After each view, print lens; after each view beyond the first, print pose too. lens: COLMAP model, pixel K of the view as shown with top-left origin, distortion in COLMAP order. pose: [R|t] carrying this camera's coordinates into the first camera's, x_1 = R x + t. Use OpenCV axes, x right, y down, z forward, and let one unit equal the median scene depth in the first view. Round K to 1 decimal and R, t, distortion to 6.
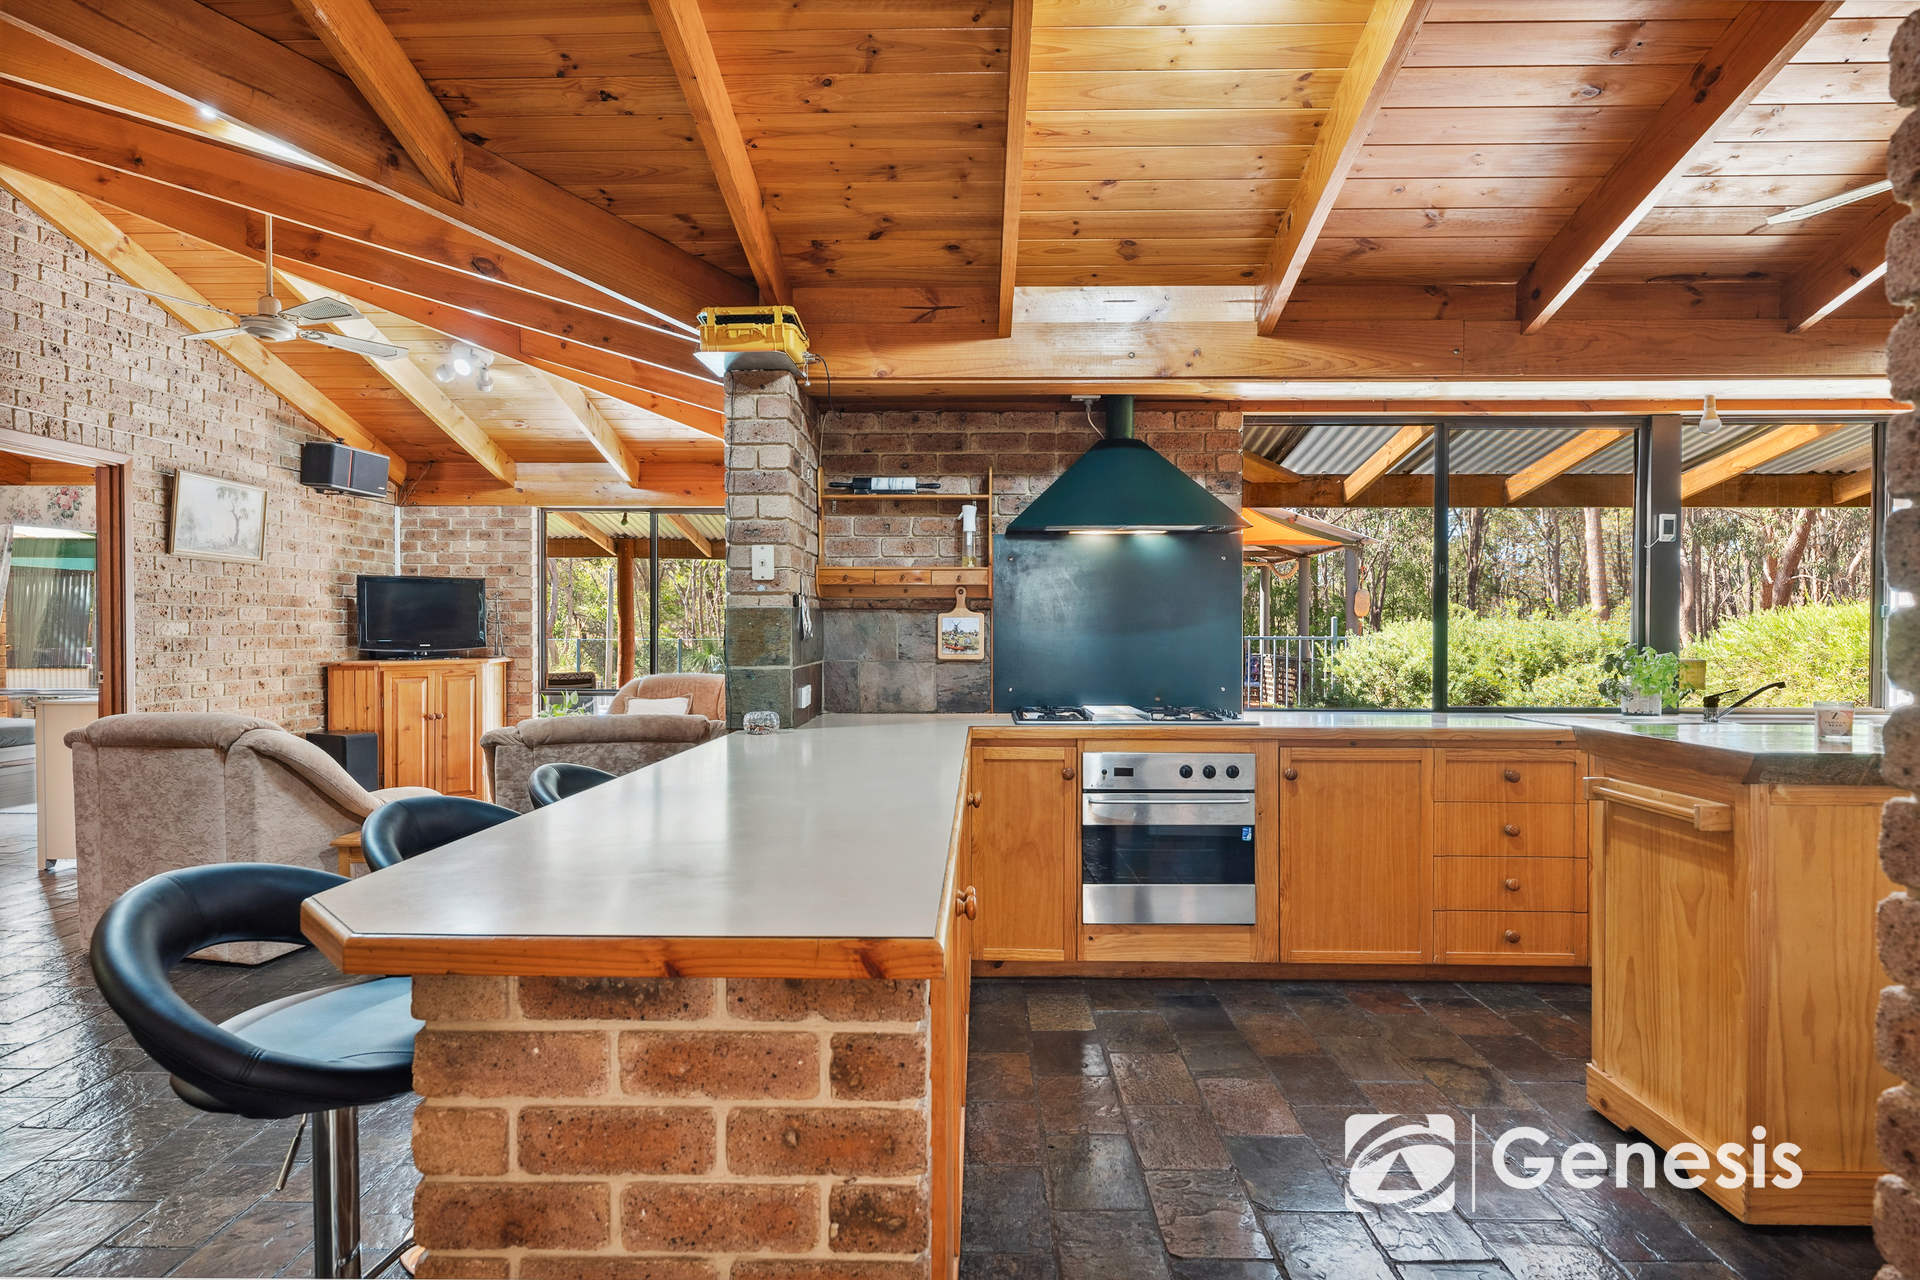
lens RADIAL K [[992.4, 0, 960.5], [0, 992.4, 640.7], [0, 0, 1]] dist [0.002744, -0.000495]
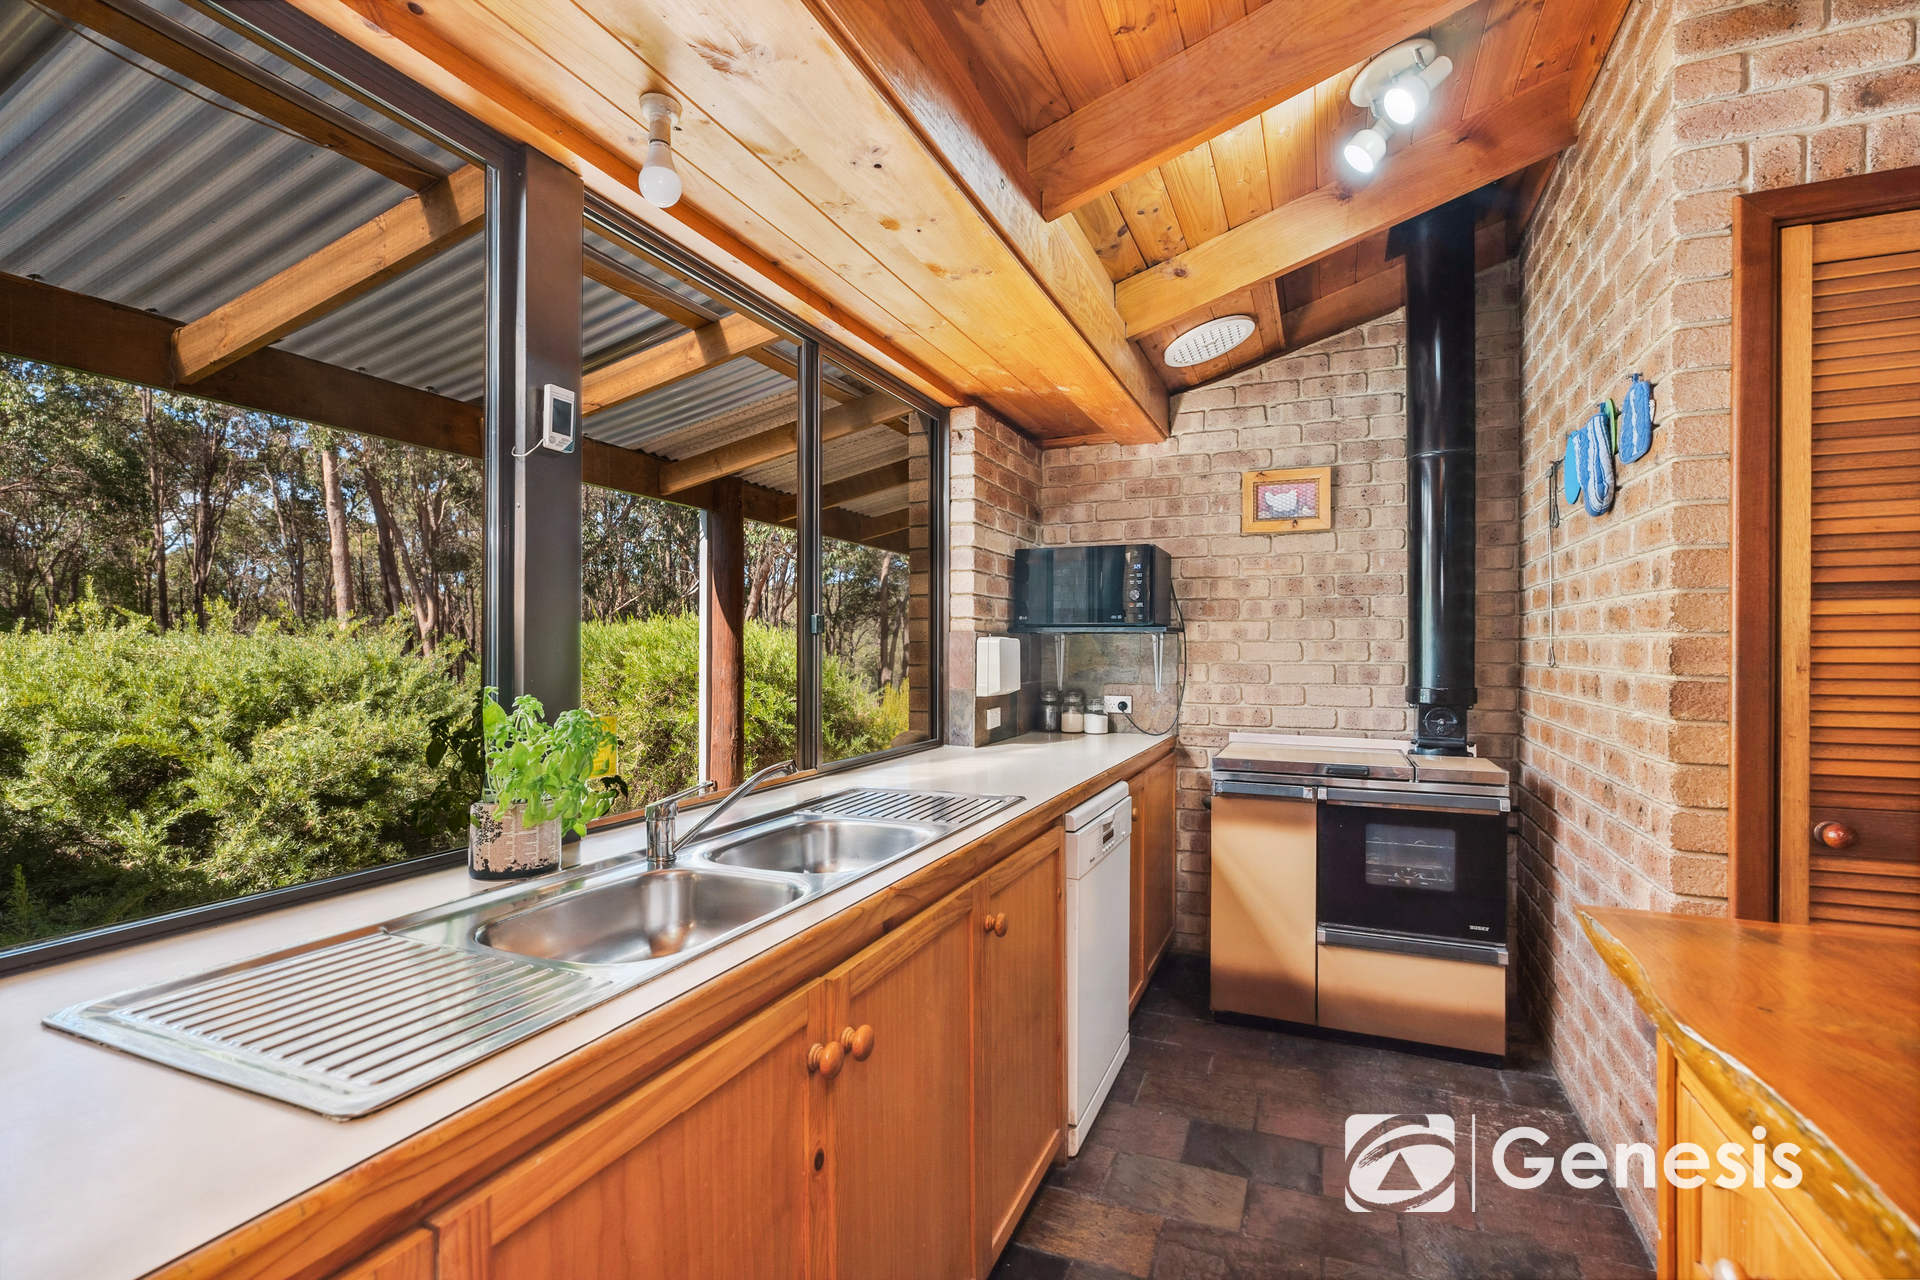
lens RADIAL K [[874.7, 0, 958.8], [0, 874.7, 647.5], [0, 0, 1]] dist [-0.003849, 0.001817]
pose [[0.375134, -0.000584, 0.926970, 0.261043], [0.010436, 0.999939, -0.003593, -0.006502], [-0.926912, 0.011022, 0.375118, 0.429868]]
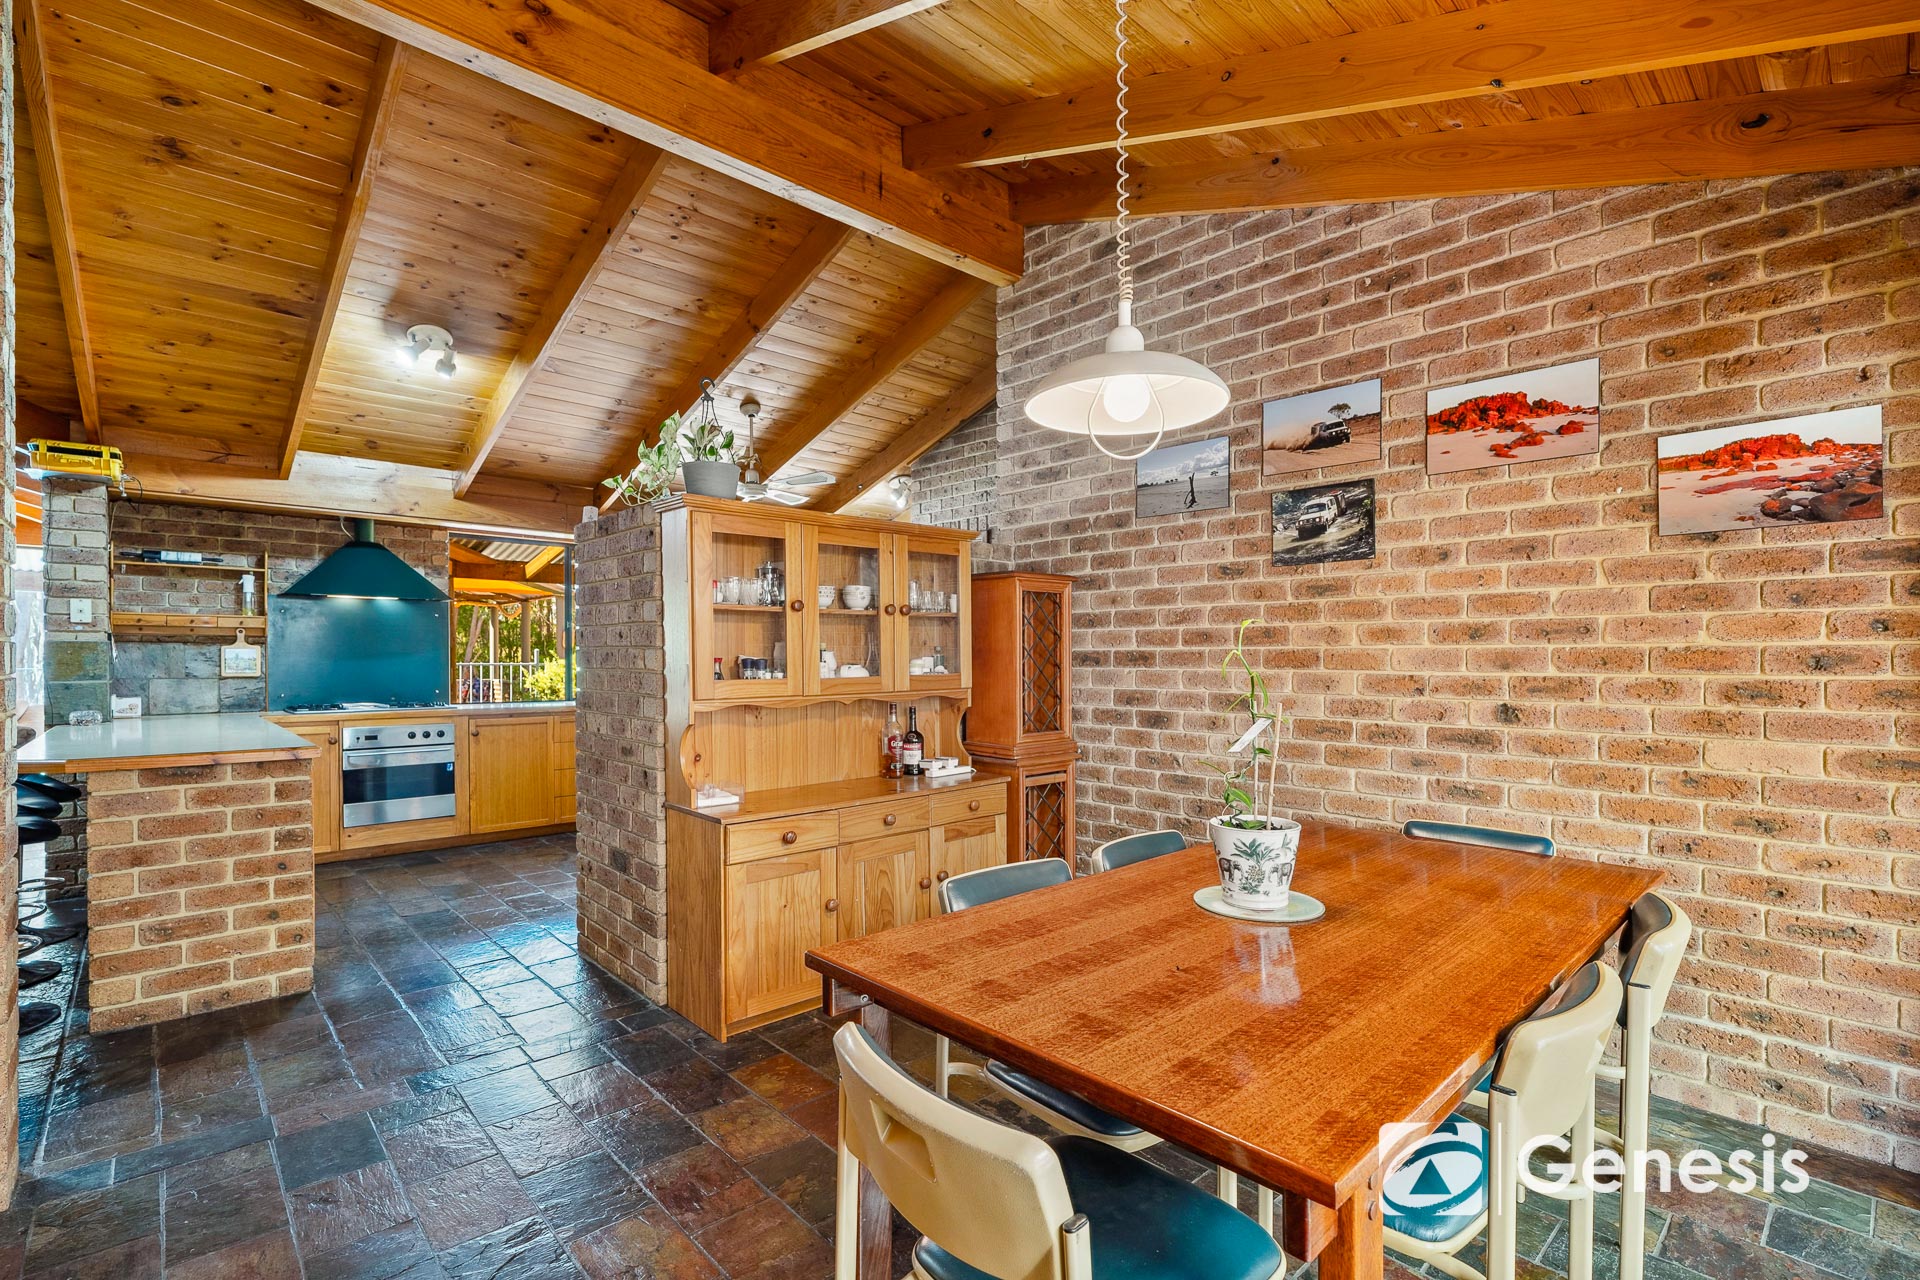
lens RADIAL K [[874.7, 0, 951.7], [0, 874.7, 663.9], [0, 0, 1]] dist [-0.003849, 0.001817]
pose [[0.719817, -0.005822, 0.694139, -0.147580], [0.010519, 0.999941, -0.002522, 0.015001], [-0.694084, 0.009117, 0.719836, -0.726737]]
